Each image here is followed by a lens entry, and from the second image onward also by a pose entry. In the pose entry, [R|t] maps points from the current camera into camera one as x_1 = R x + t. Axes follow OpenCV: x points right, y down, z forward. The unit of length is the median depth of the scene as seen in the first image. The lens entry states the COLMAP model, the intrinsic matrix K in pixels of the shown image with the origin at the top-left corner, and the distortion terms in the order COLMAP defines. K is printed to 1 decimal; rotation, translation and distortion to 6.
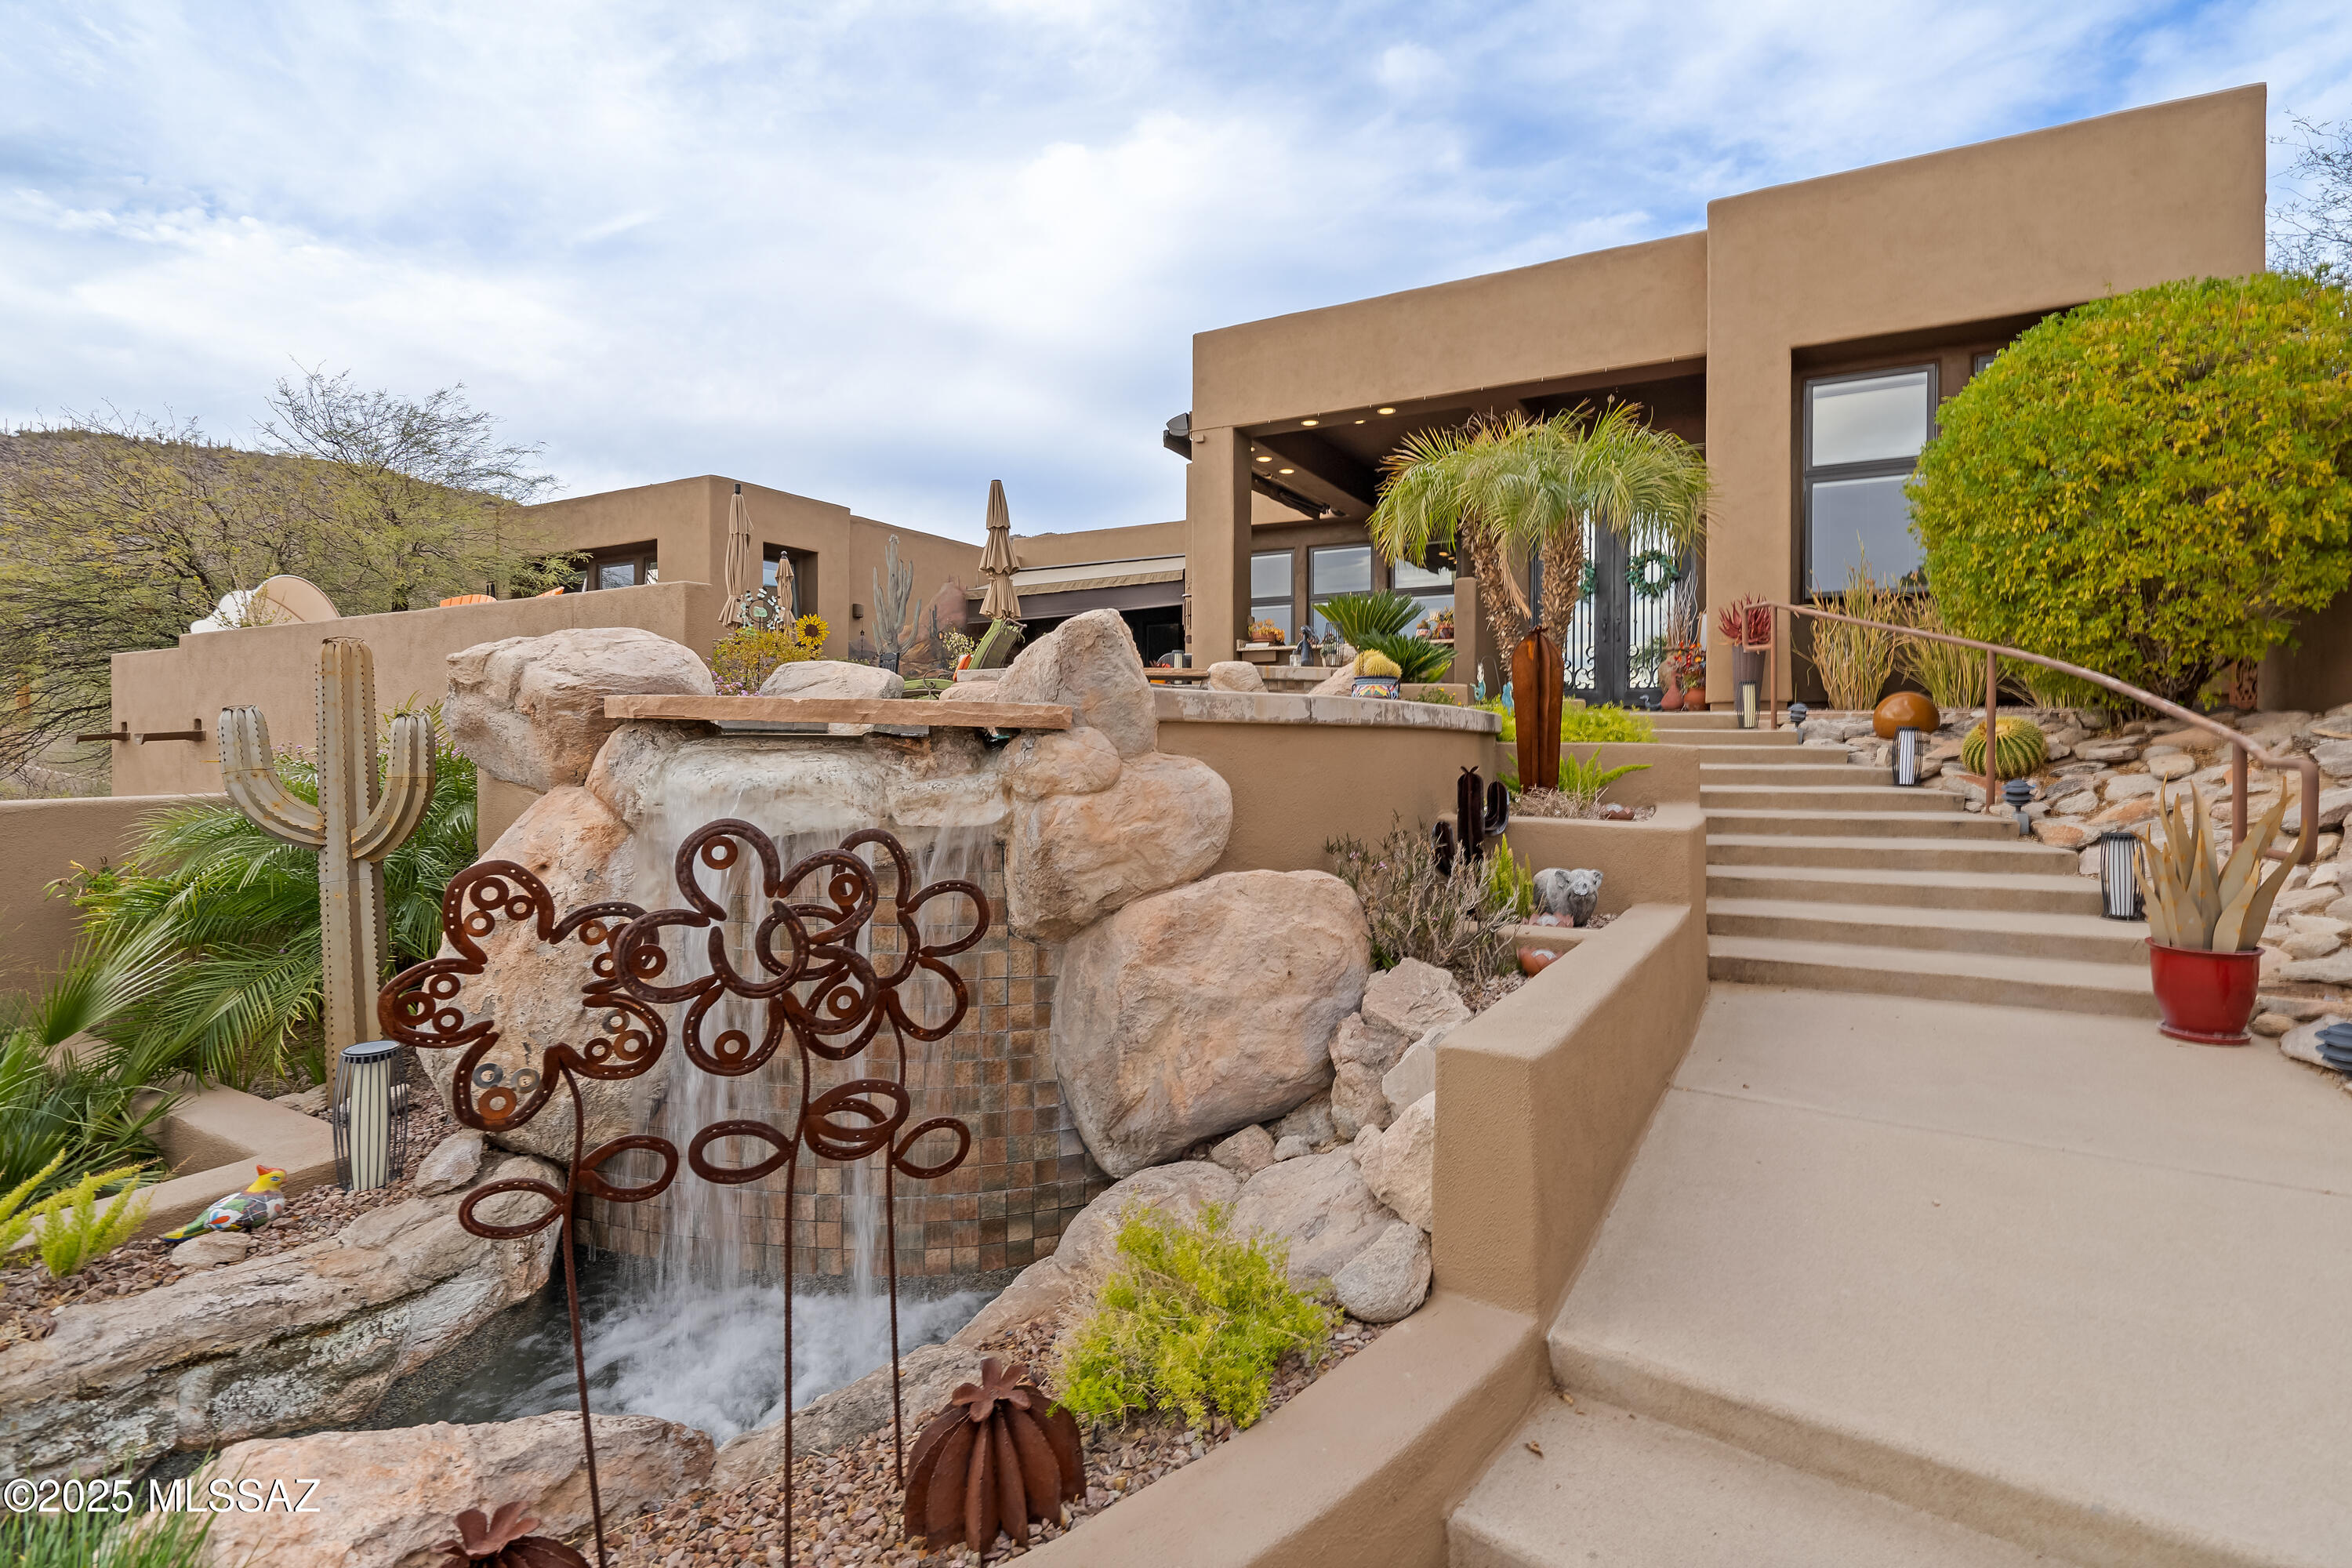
lens RADIAL K [[1097.6, 0, 1189.9], [0, 1097.6, 779.4], [0, 0, 1]] dist [-0.000582, 0.000457]
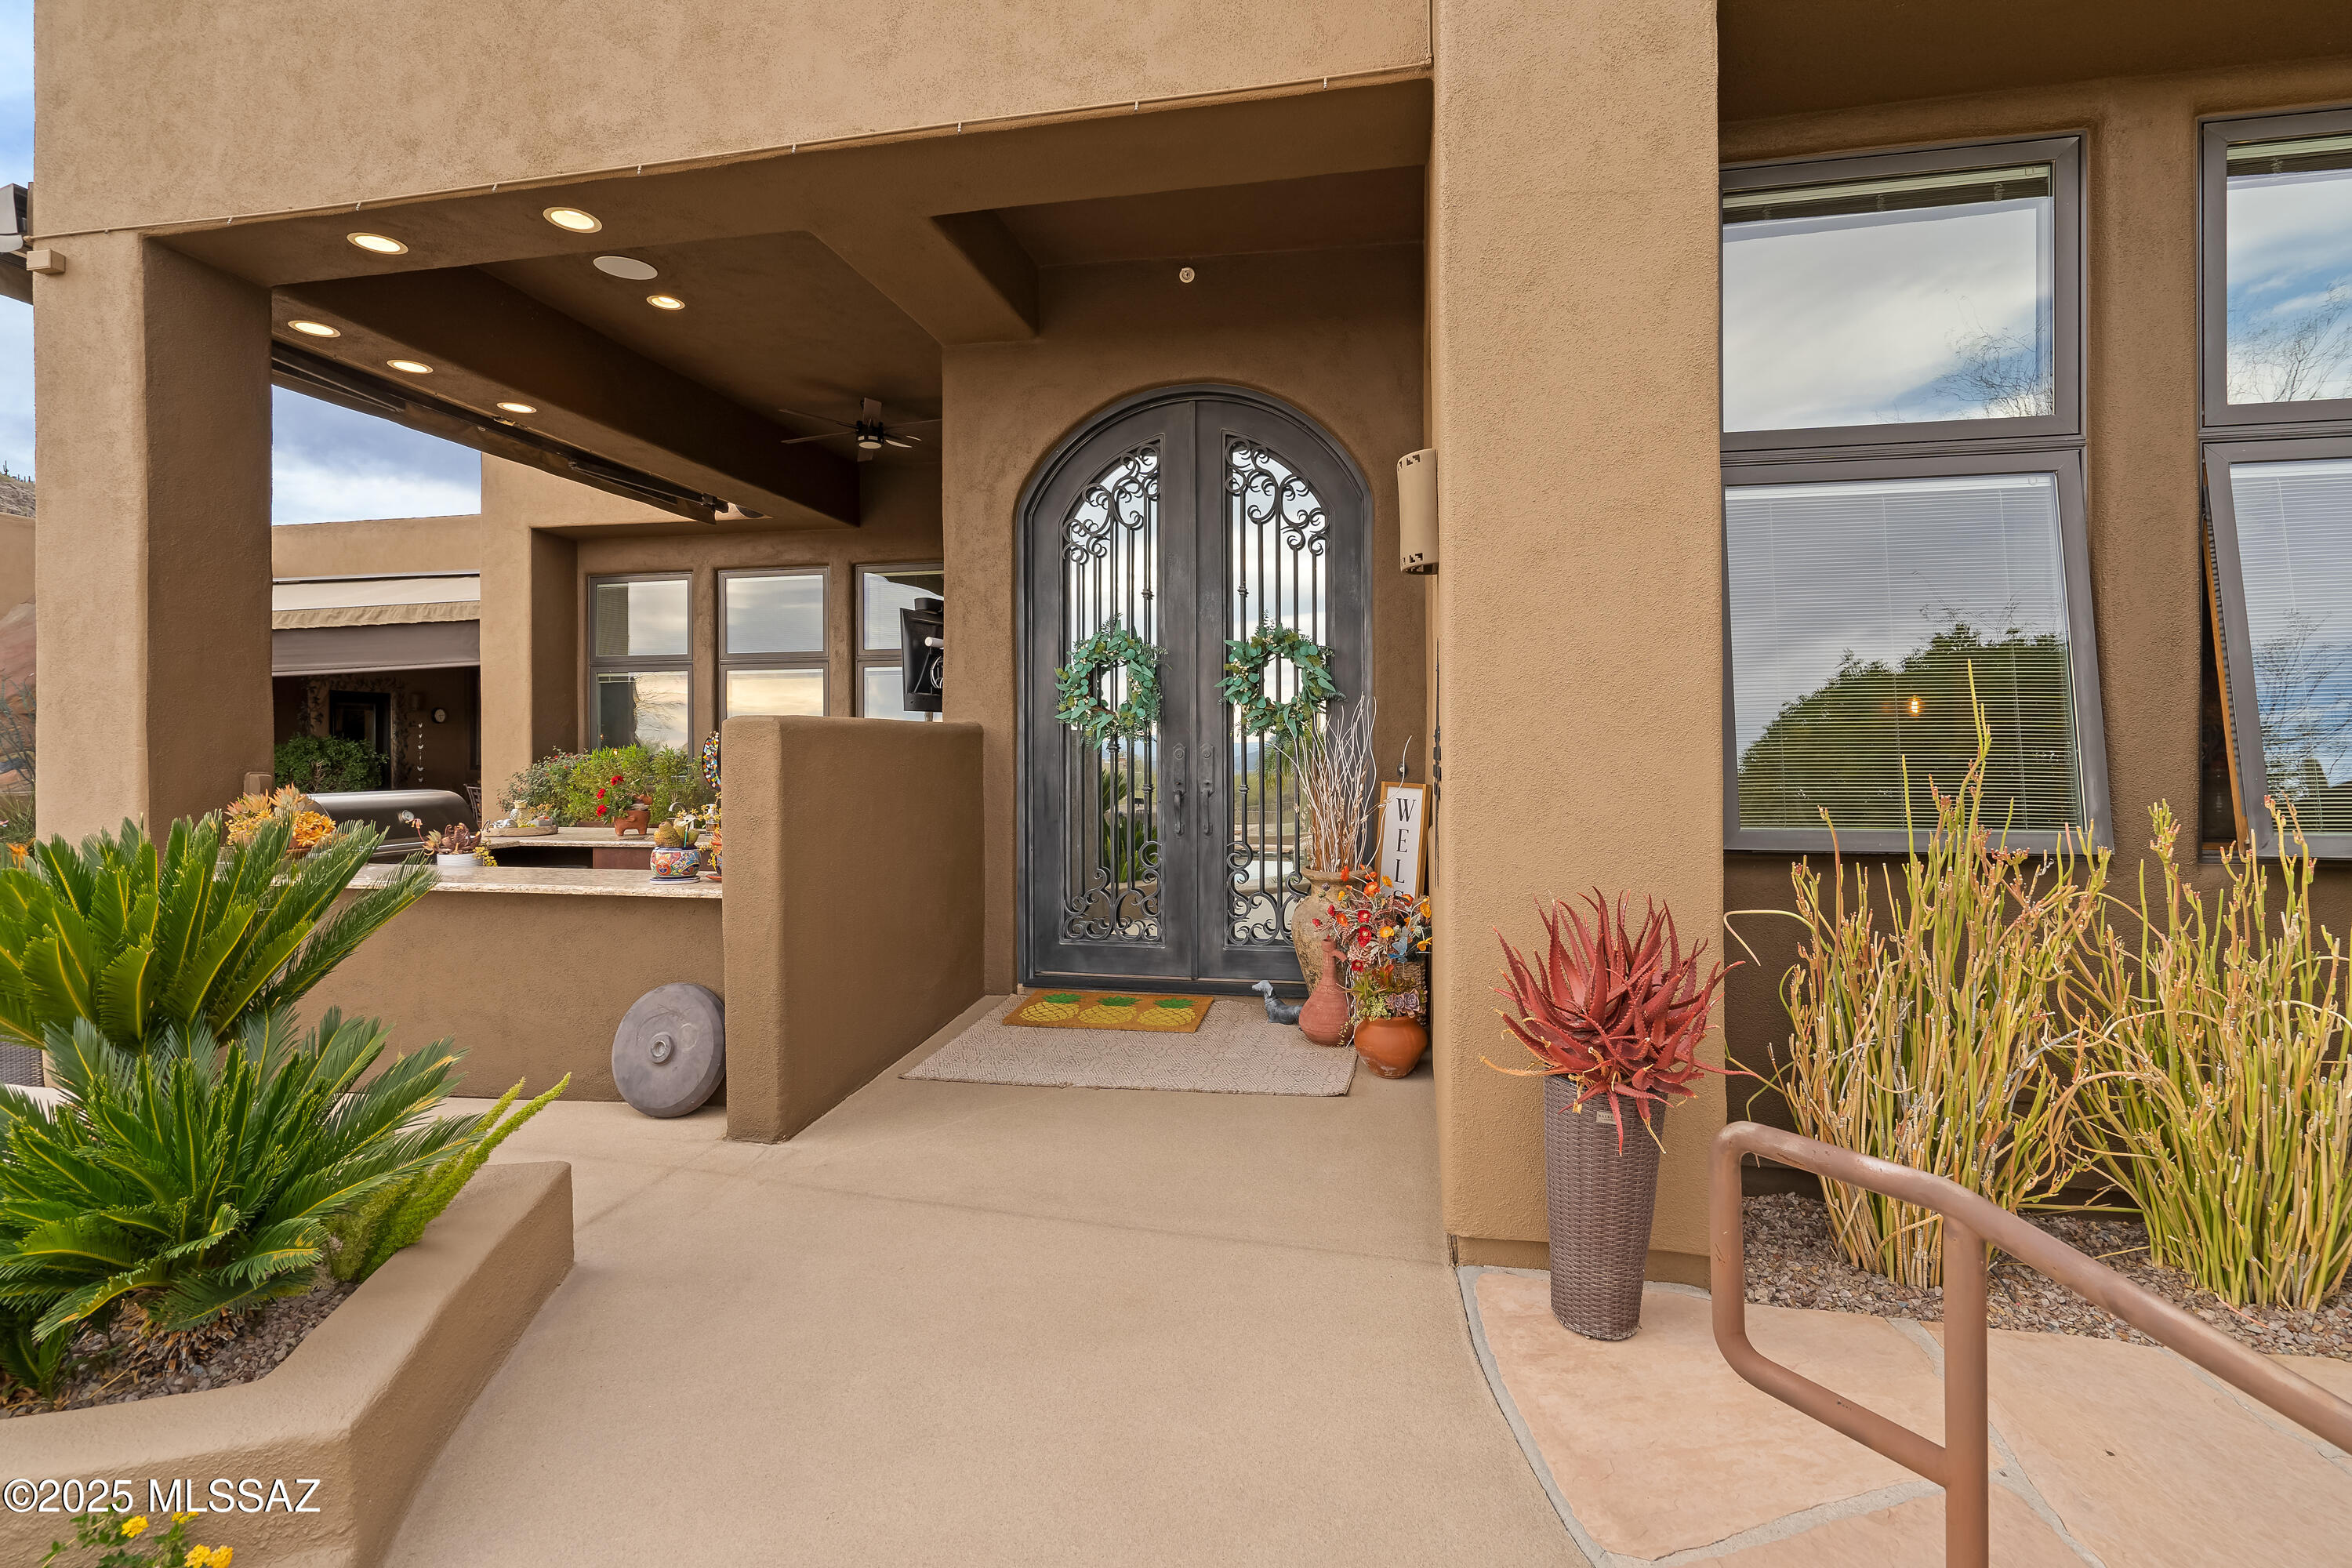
lens RADIAL K [[1097.6, 0, 1173.2], [0, 1097.6, 776.0], [0, 0, 1]] dist [-0.000582, 0.000457]
pose [[0.958100, -0.009219, 0.286287, 0.251461], [0.012062, 0.999894, -0.008168, -0.145602], [-0.286181, 0.011279, 0.958109, 0.584679]]
